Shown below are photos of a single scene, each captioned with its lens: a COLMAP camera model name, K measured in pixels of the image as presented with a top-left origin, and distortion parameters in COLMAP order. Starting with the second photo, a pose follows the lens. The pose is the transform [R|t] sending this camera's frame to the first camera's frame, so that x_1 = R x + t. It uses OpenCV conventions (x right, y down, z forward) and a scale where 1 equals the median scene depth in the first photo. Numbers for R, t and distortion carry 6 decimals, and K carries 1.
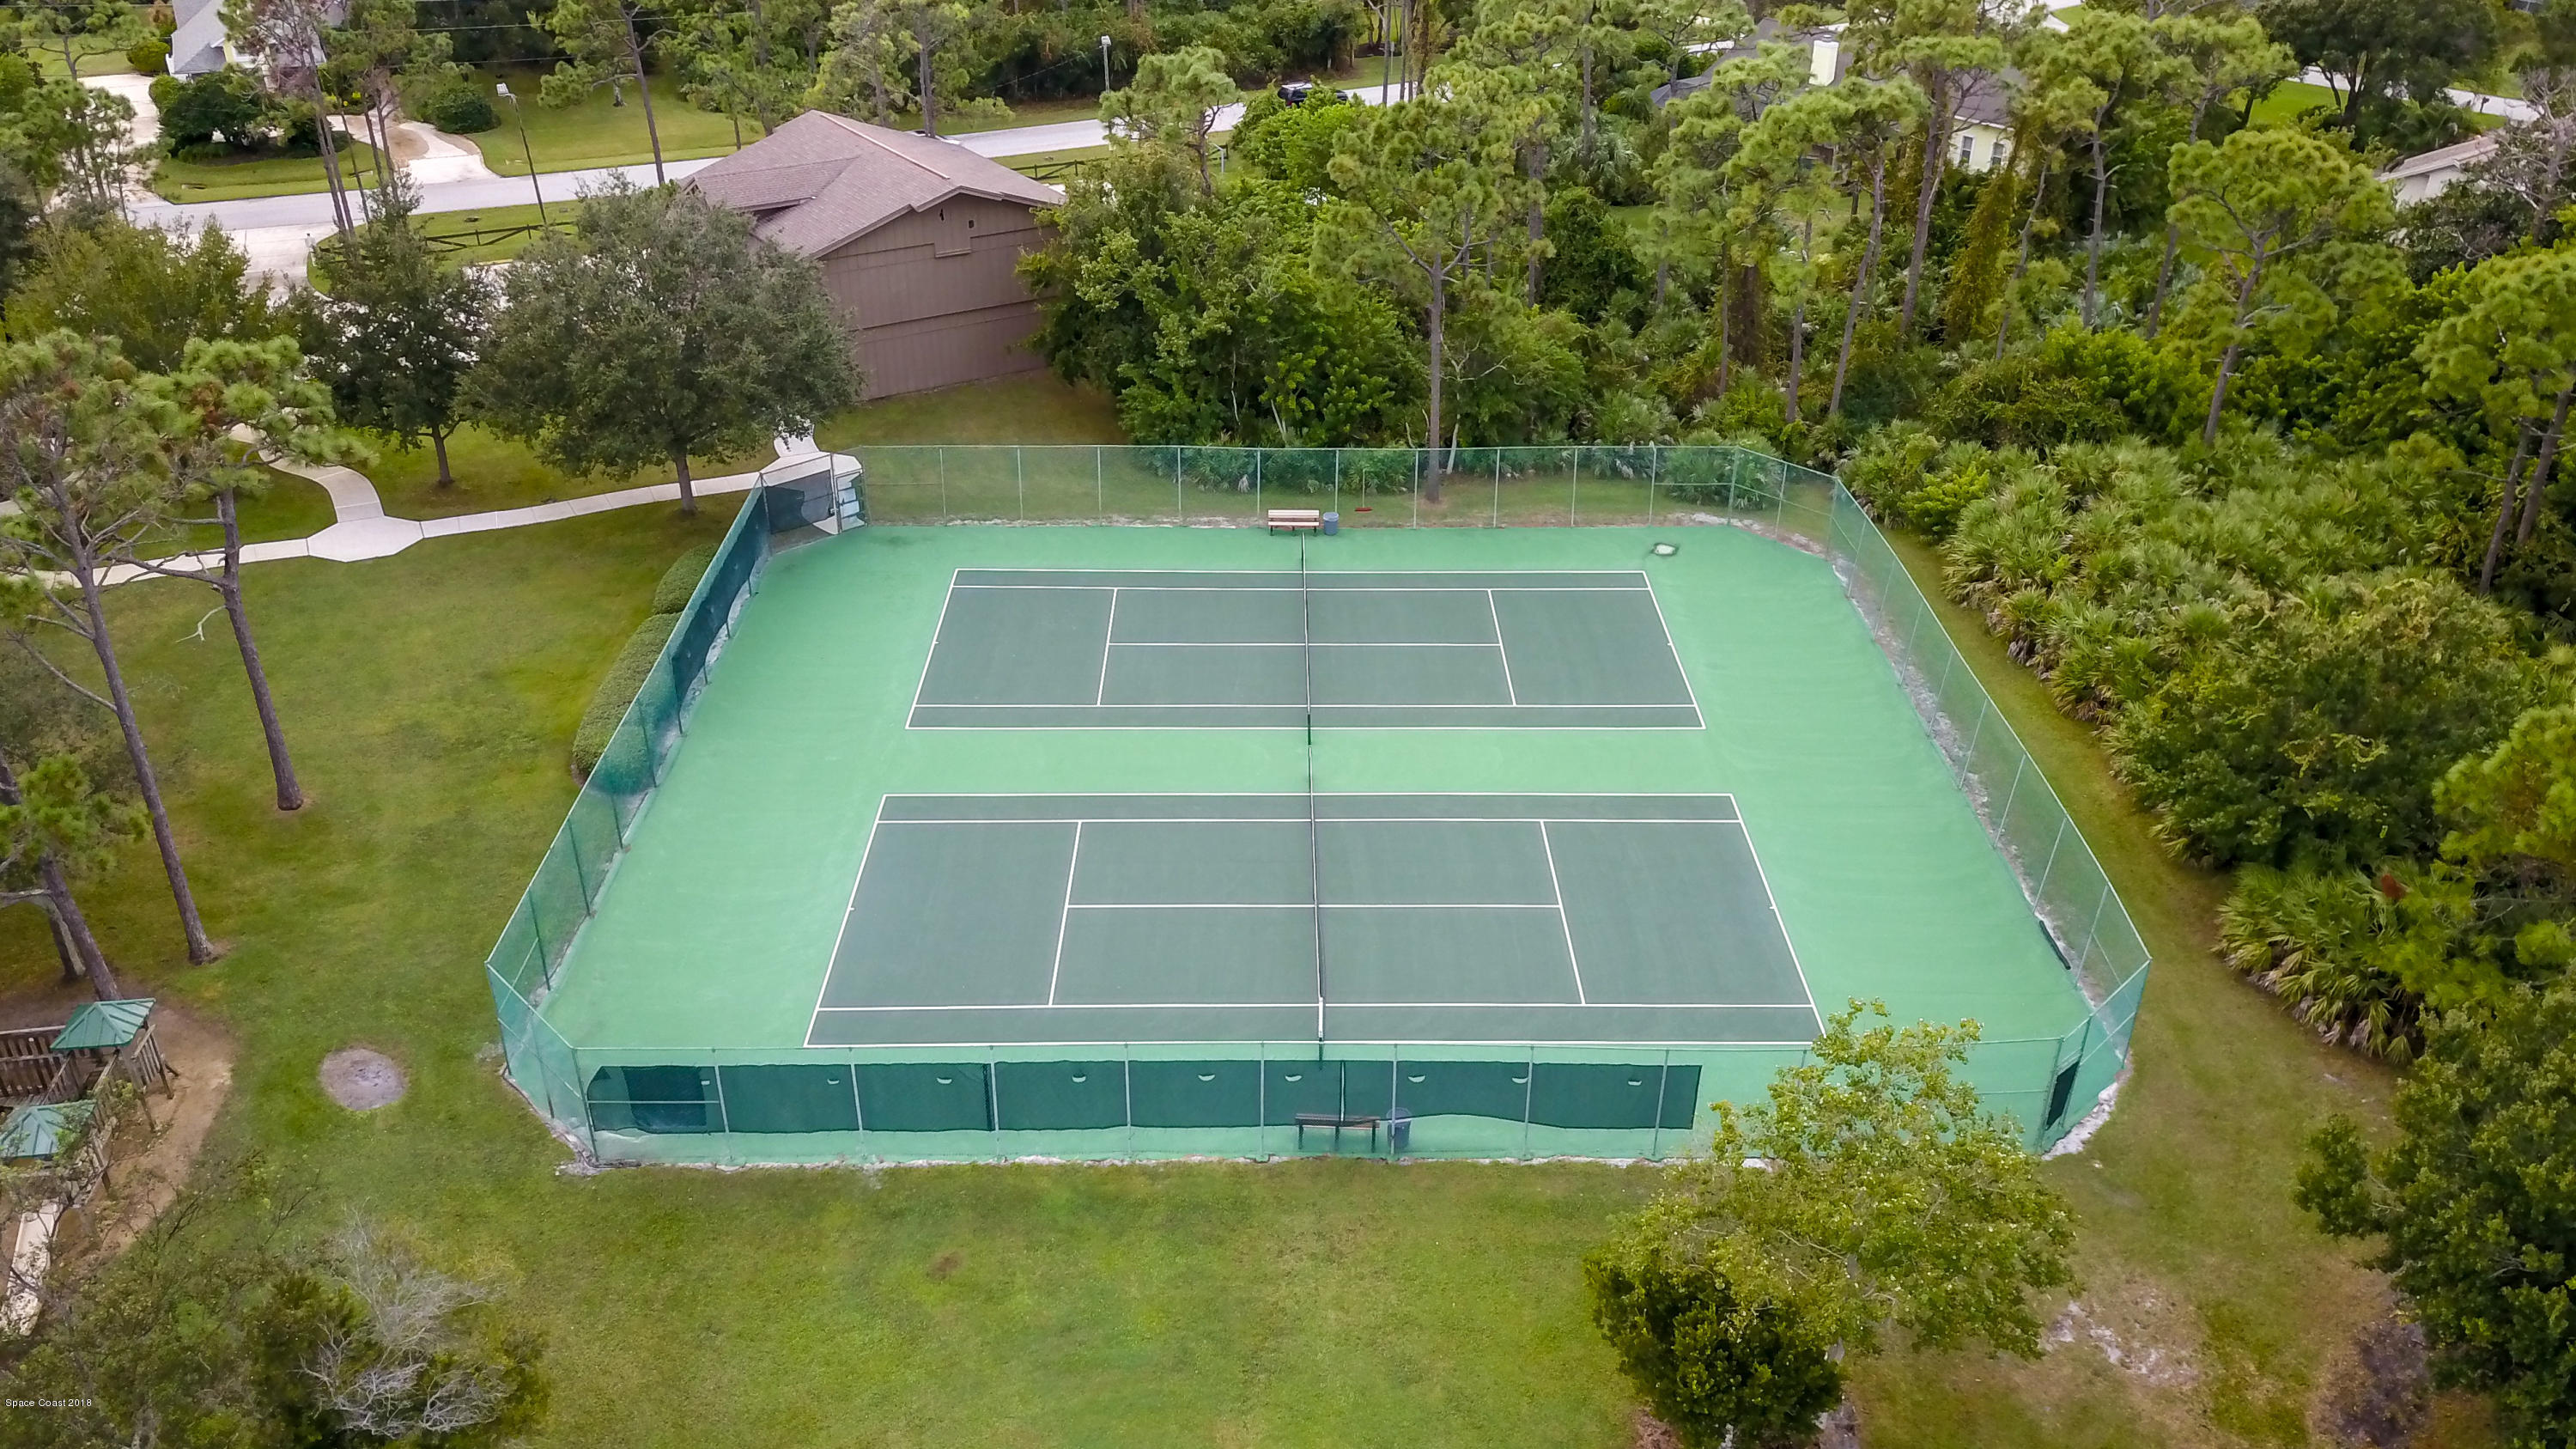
lens RADIAL K [[1986.7, 0, 1291.6], [0, 1986.7, 720.8], [0, 0, 1]] dist [0.001343, -0.000010]
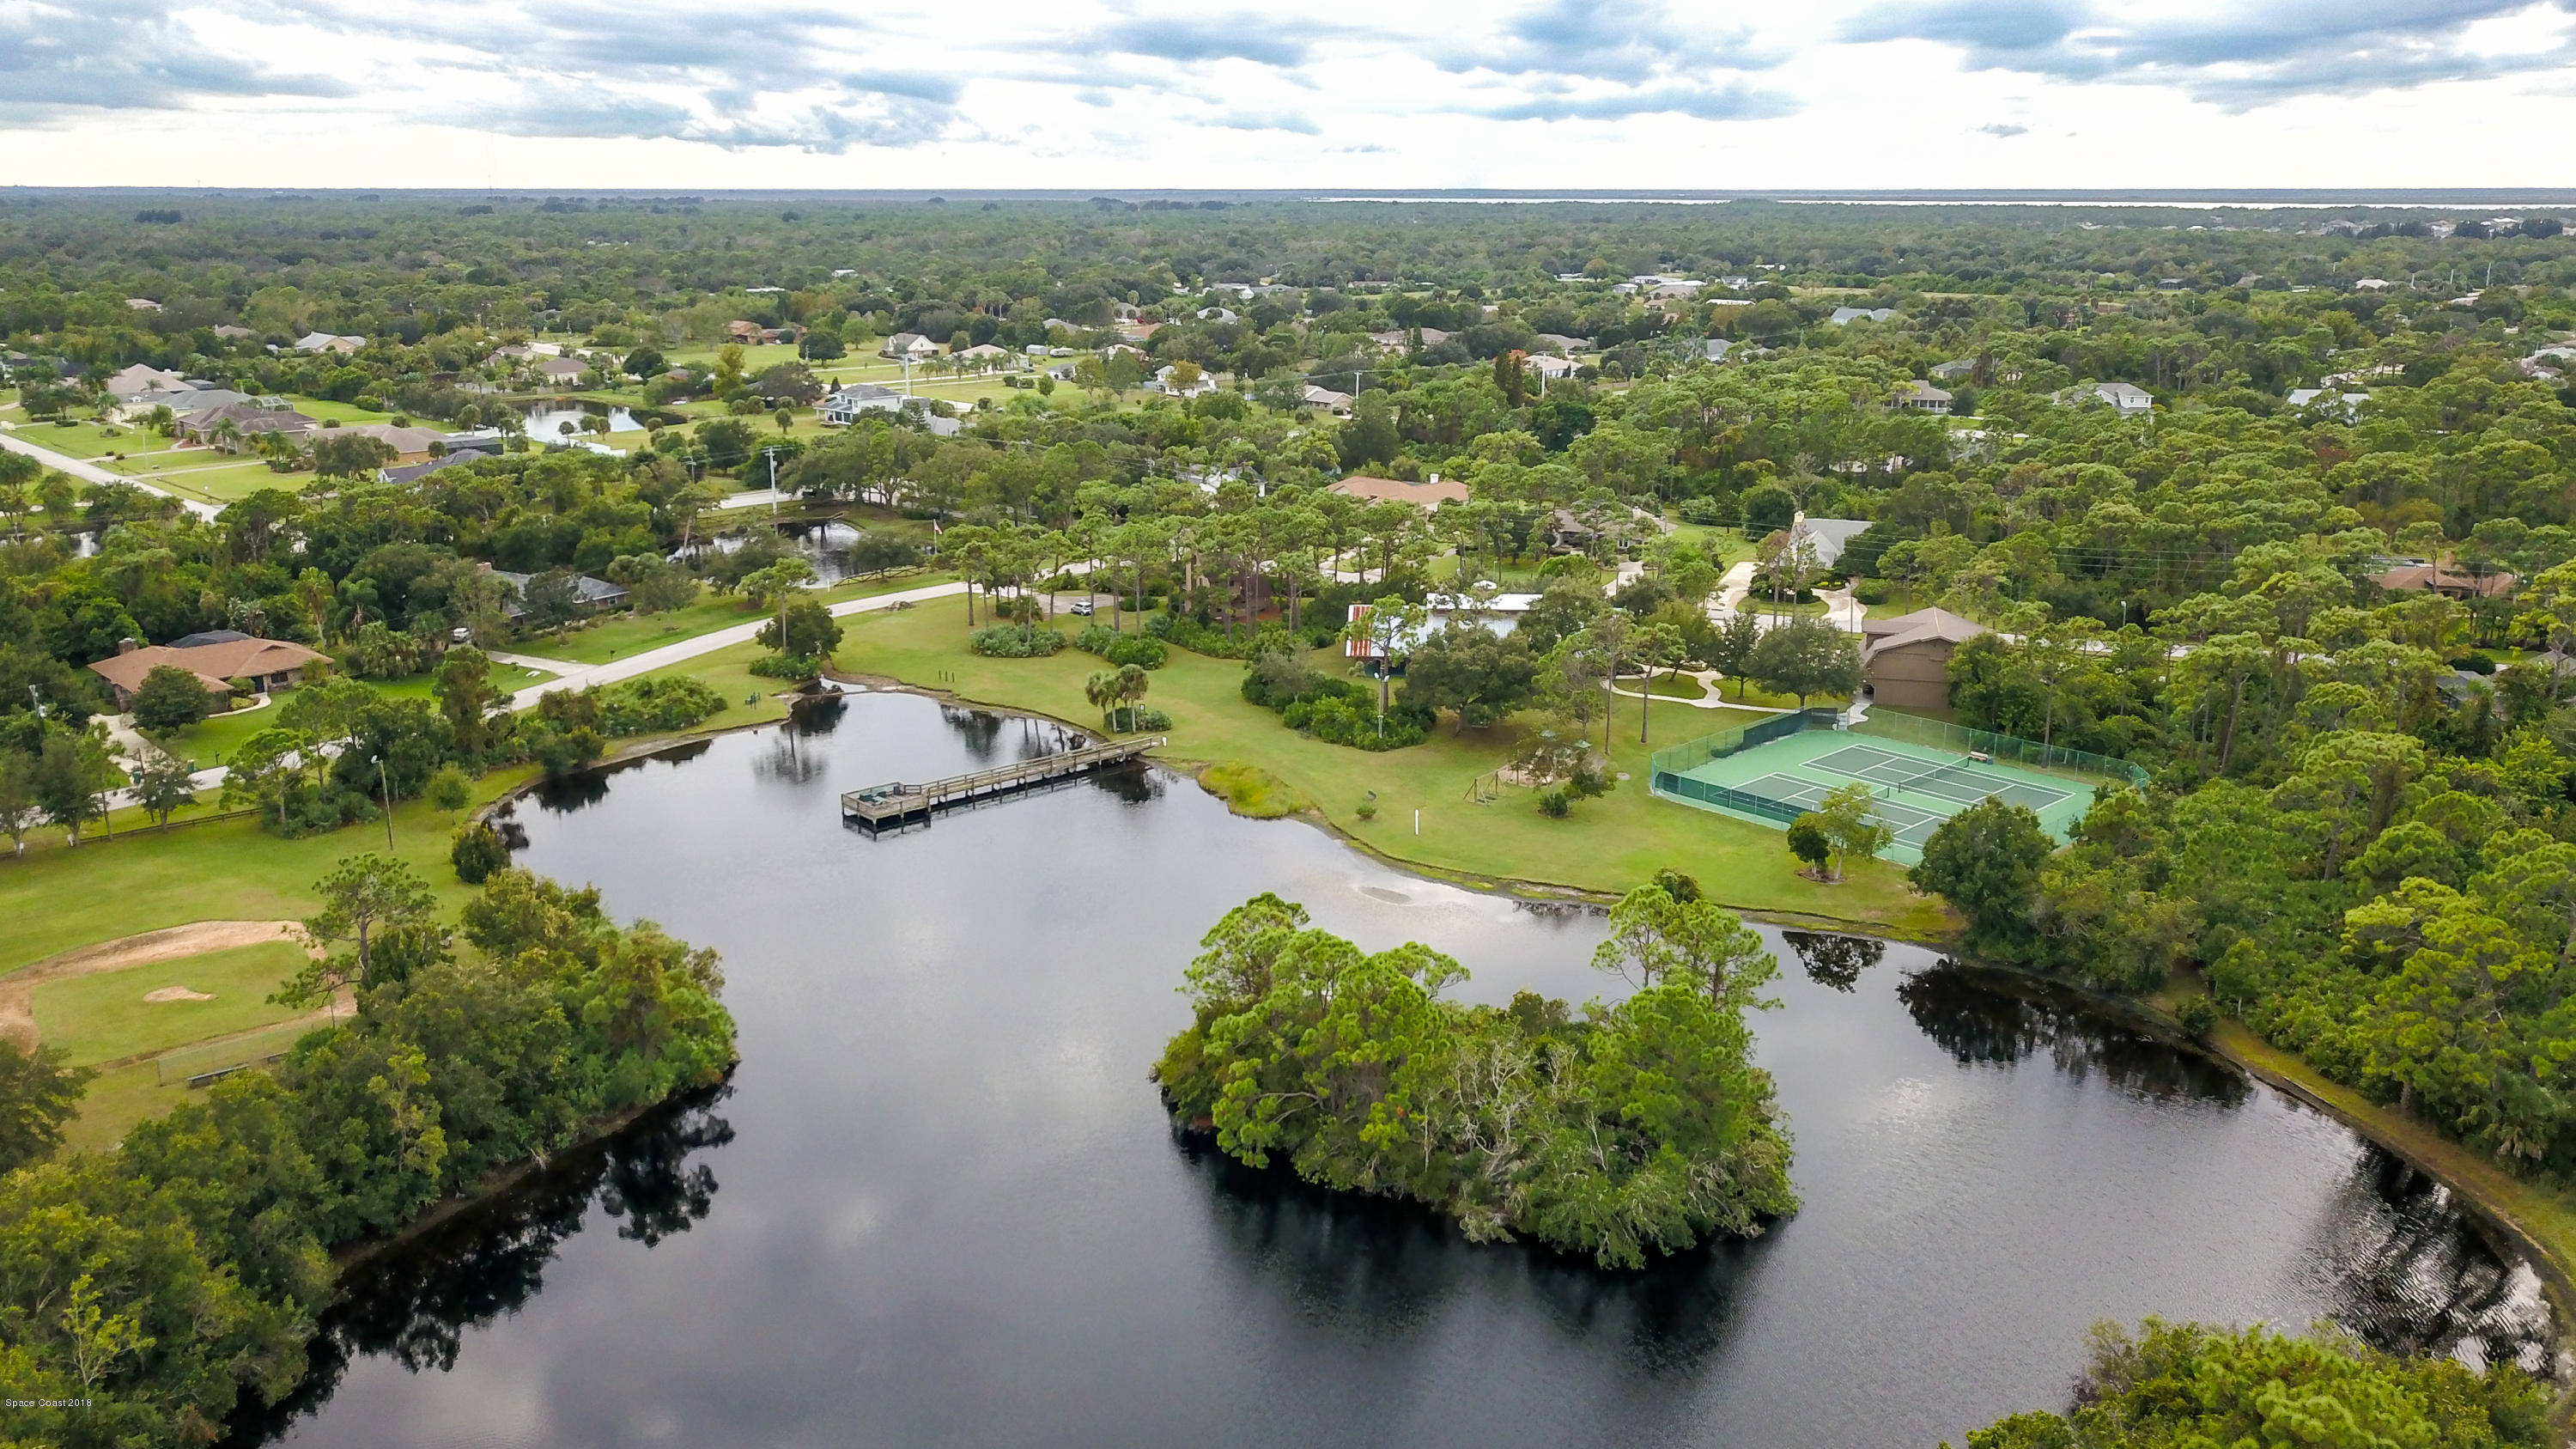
lens RADIAL K [[1986.7, 0, 1290.1], [0, 1986.7, 725.6], [0, 0, 1]] dist [0.001343, -0.000010]
pose [[0.651361, 0.178466, -0.737482, 1.421549], [-0.372226, 0.922114, -0.105613, 0.515508], [0.661194, 0.343302, 0.667058, -1.523626]]
